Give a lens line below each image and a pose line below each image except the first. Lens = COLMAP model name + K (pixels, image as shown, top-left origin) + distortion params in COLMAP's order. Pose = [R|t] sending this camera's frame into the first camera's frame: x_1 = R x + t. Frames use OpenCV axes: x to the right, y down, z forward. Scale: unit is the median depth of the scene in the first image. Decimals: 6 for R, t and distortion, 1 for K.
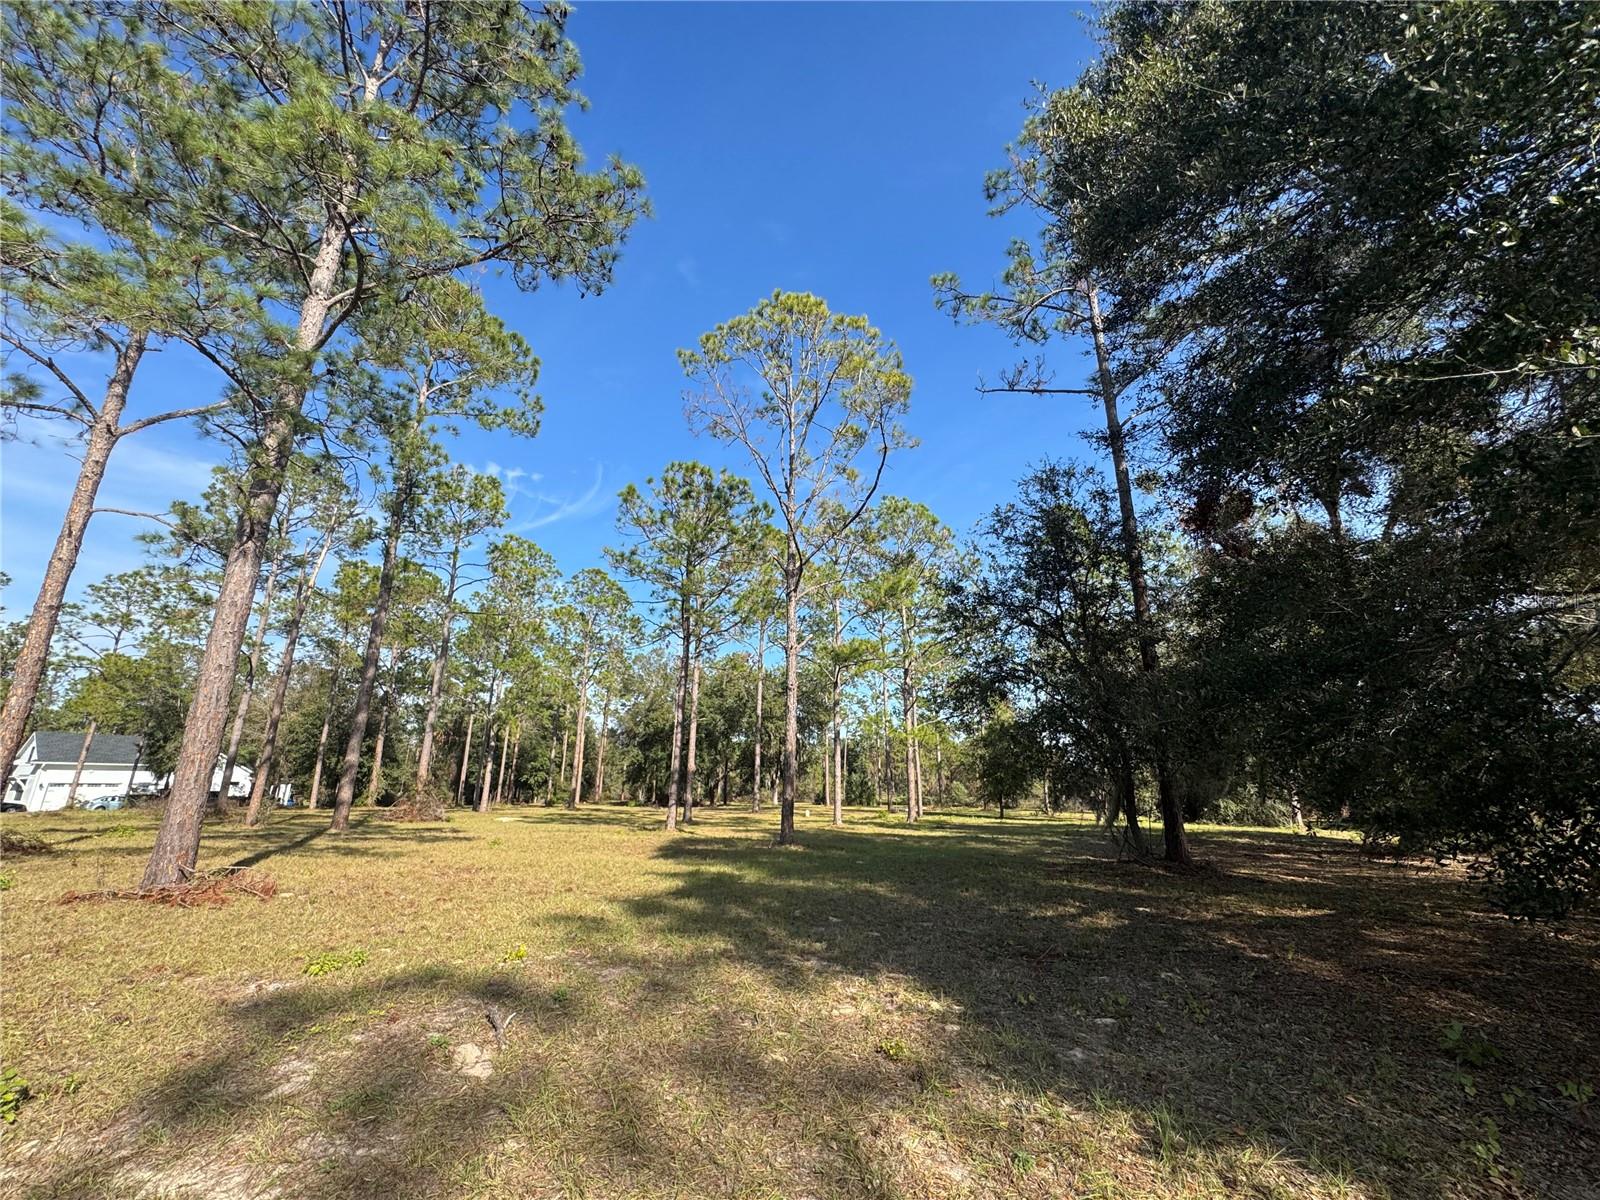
lens RADIAL K [[637.2, 0, 800.0], [0, 637.2, 600.0], [0, 0, 1]] dist [-0.000224, -0.000013]
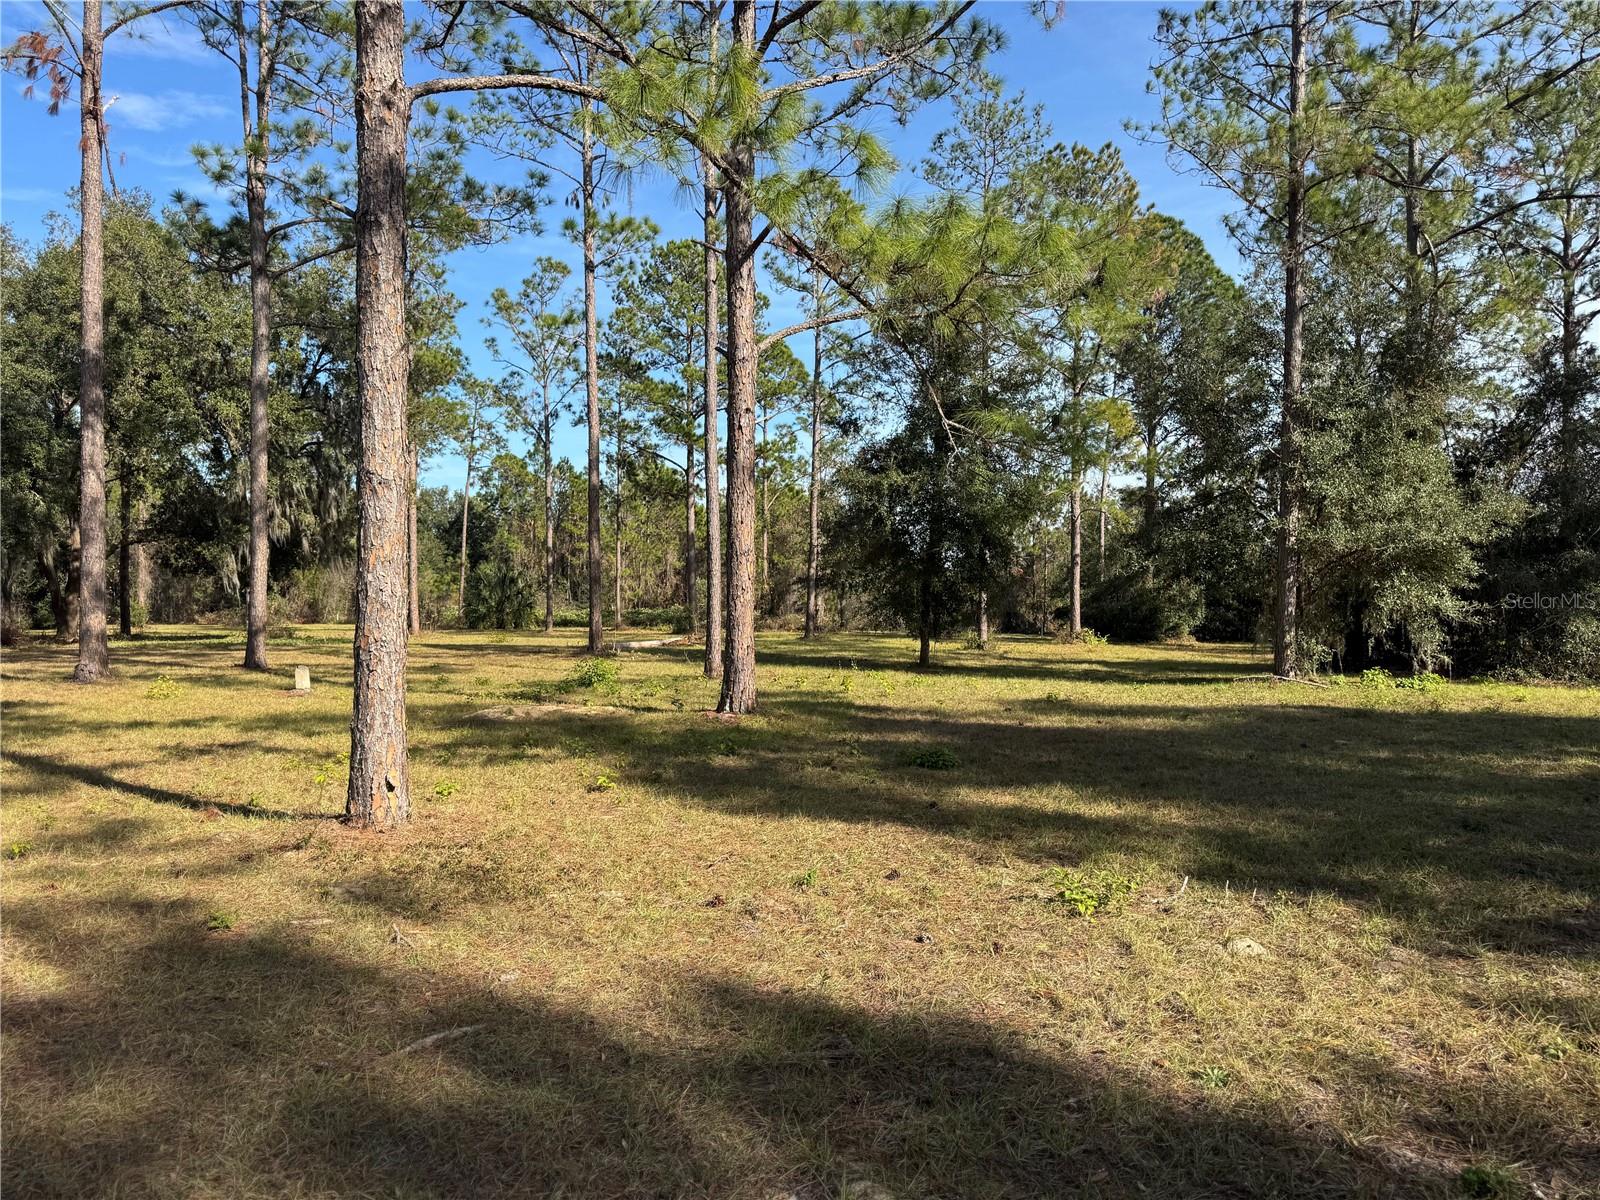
lens RADIAL K [[1140.0, 0, 873.2], [0, 1140.0, 588.0], [0, 0, 1]] dist [0.010058, 0.002340]
pose [[0.916615, -0.007371, 0.399704, 0.019463], [-0.104269, 0.960815, 0.256833, 0.075575], [-0.385935, -0.277093, 0.879928, 0.248287]]
